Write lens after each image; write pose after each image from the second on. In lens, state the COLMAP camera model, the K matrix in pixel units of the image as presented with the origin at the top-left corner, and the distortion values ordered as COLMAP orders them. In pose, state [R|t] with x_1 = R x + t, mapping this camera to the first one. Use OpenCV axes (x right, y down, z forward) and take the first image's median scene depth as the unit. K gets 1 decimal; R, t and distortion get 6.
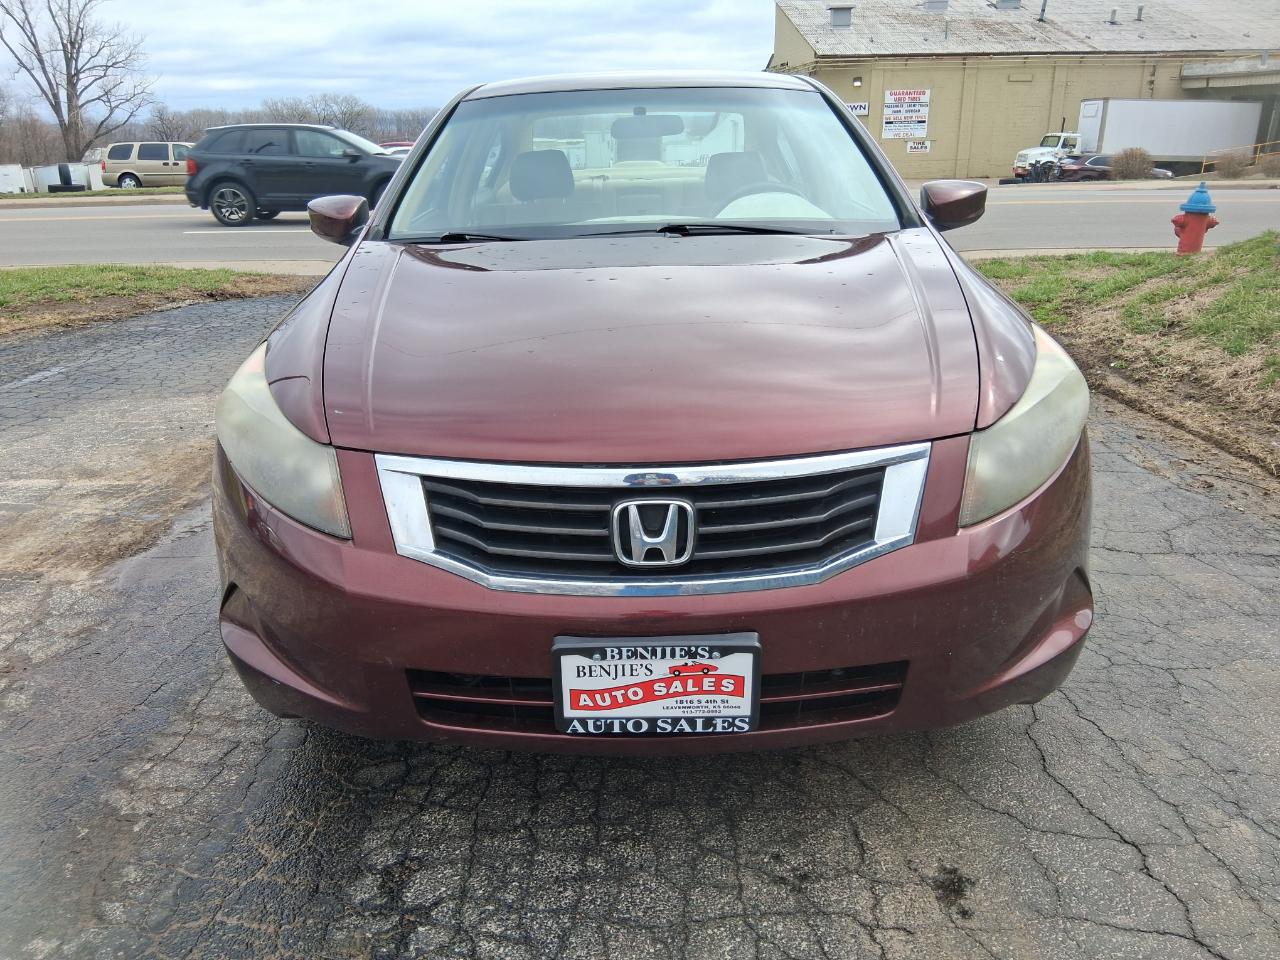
lens RADIAL K [[957.8, 0, 635.4], [0, 957.8, 445.9], [0, 0, 1]] dist [0.072212, -0.119080]
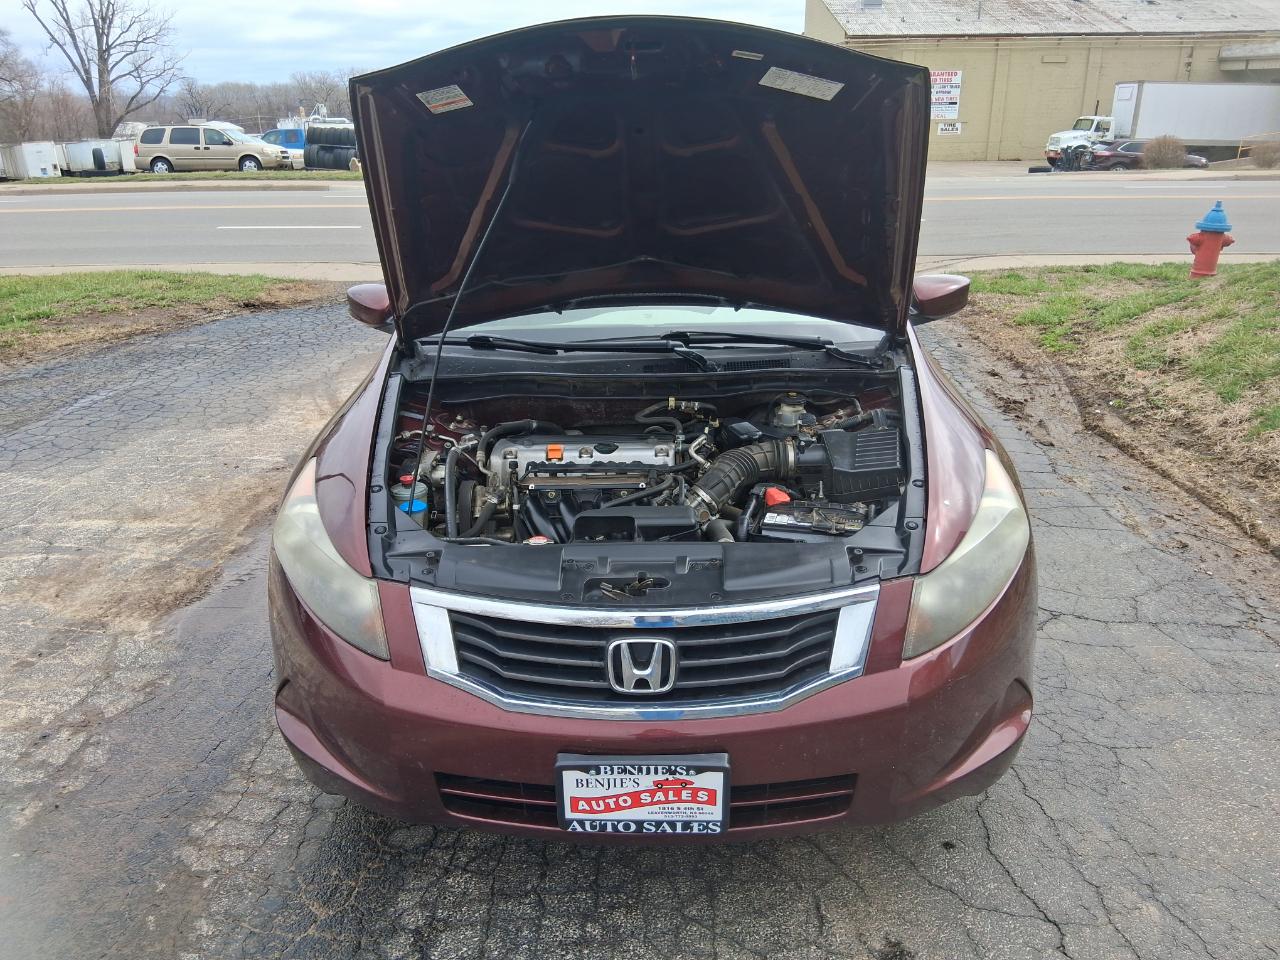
lens RADIAL K [[957.8, 0, 635.4], [0, 957.8, 445.9], [0, 0, 1]] dist [0.072212, -0.119080]
pose [[0.999627, 0.009988, -0.025431, 0.028079], [-0.009453, 0.999733, 0.021062, -0.151249], [0.025635, -0.020814, 0.999455, -0.136708]]
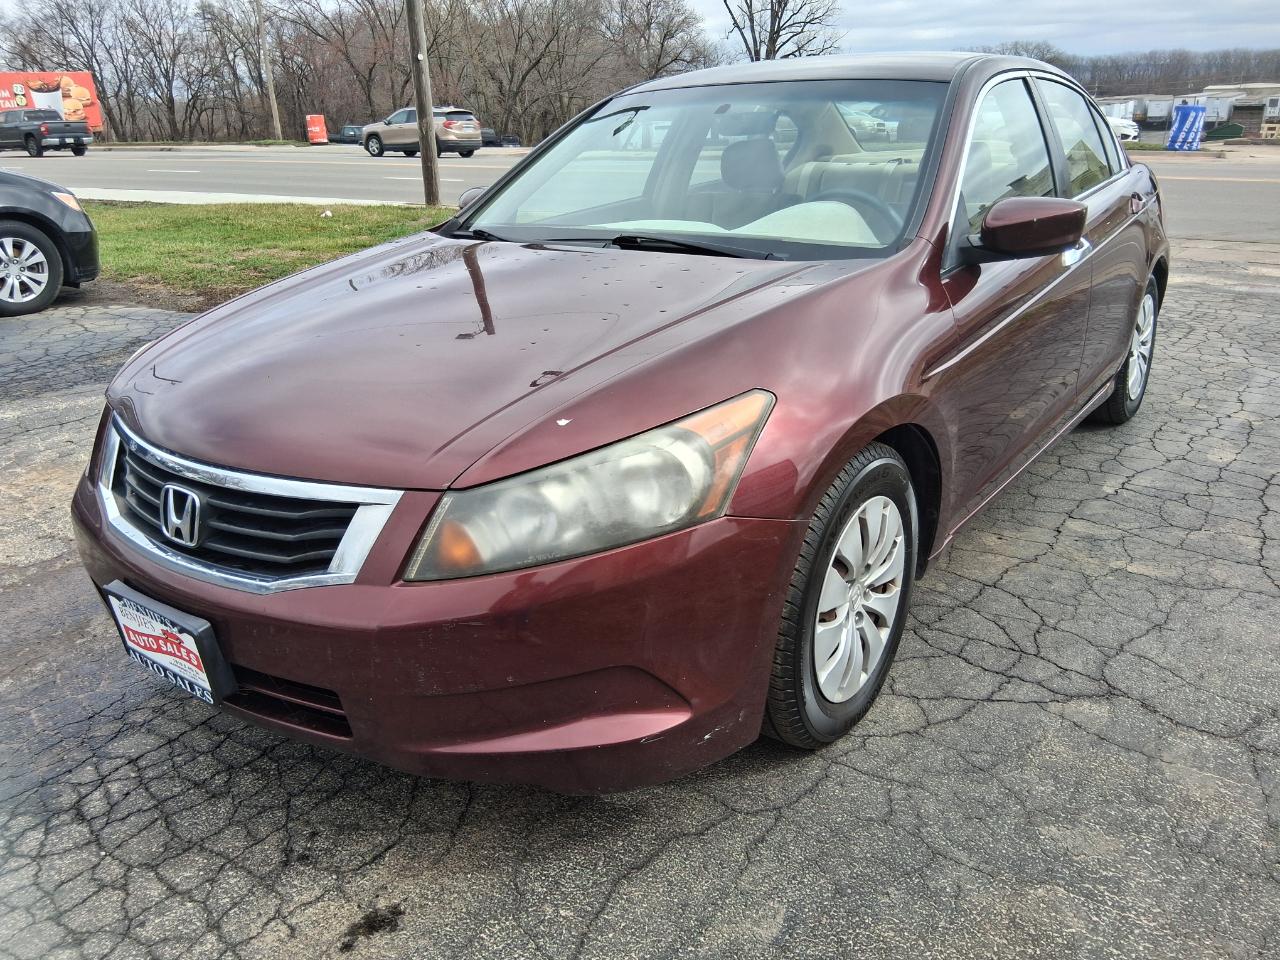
lens RADIAL K [[963.1, 0, 646.4], [0, 963.1, 457.7], [0, 0, 1]] dist [0.076979, -0.124853]
pose [[0.815525, 0.190180, -0.546580, 0.809814], [-0.160166, 0.981742, 0.102616, -0.139025], [0.556116, 0.003857, 0.831096, 0.240176]]
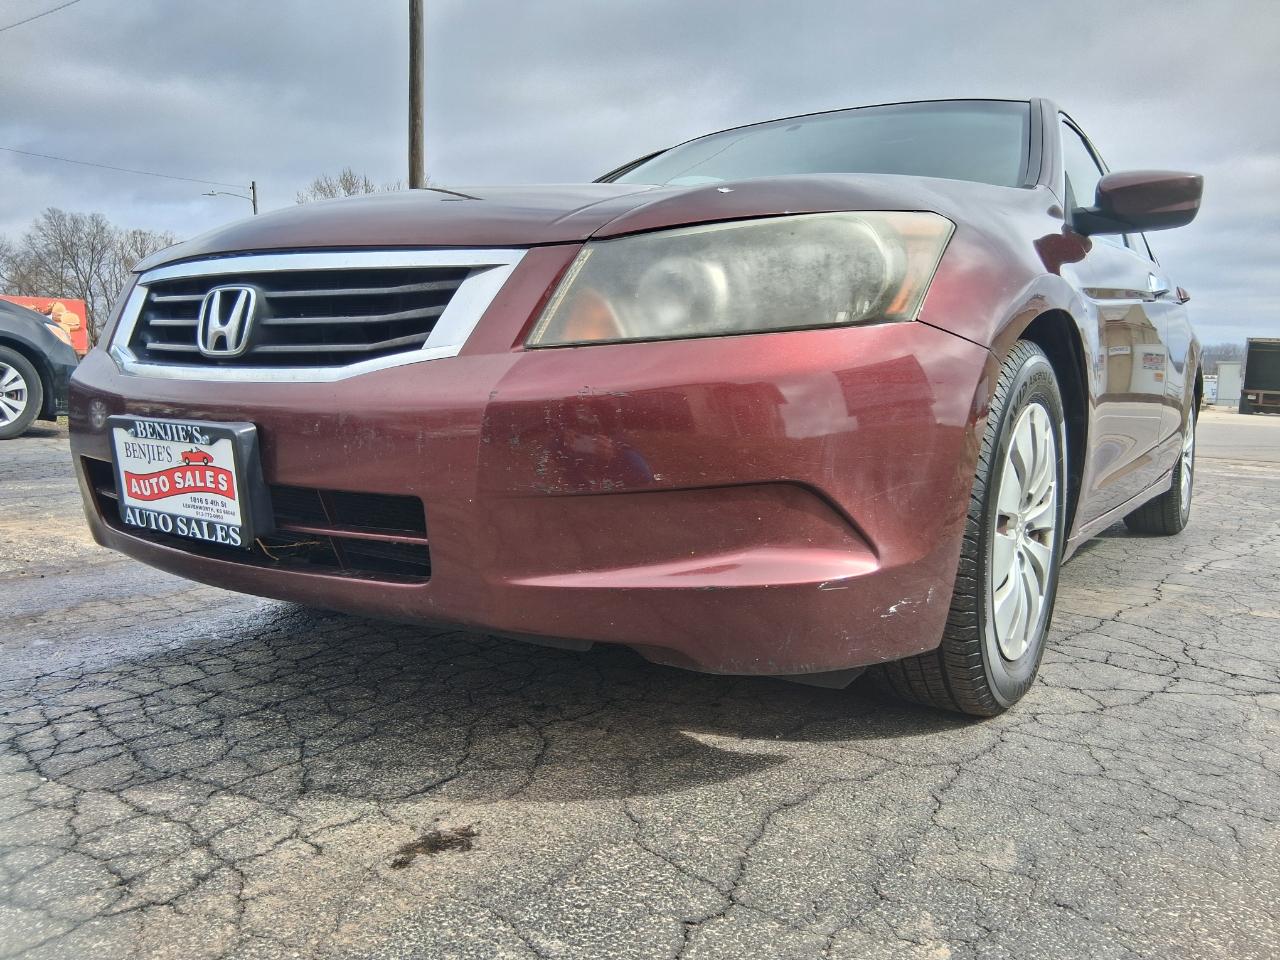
lens RADIAL K [[963.1, 0, 646.4], [0, 963.1, 457.7], [0, 0, 1]] dist [0.076979, -0.124853]
pose [[0.832696, 0.088649, -0.546588, 0.646974], [-0.198520, 0.969277, -0.145231, 0.200573], [0.516921, 0.229442, 0.824712, 0.333816]]
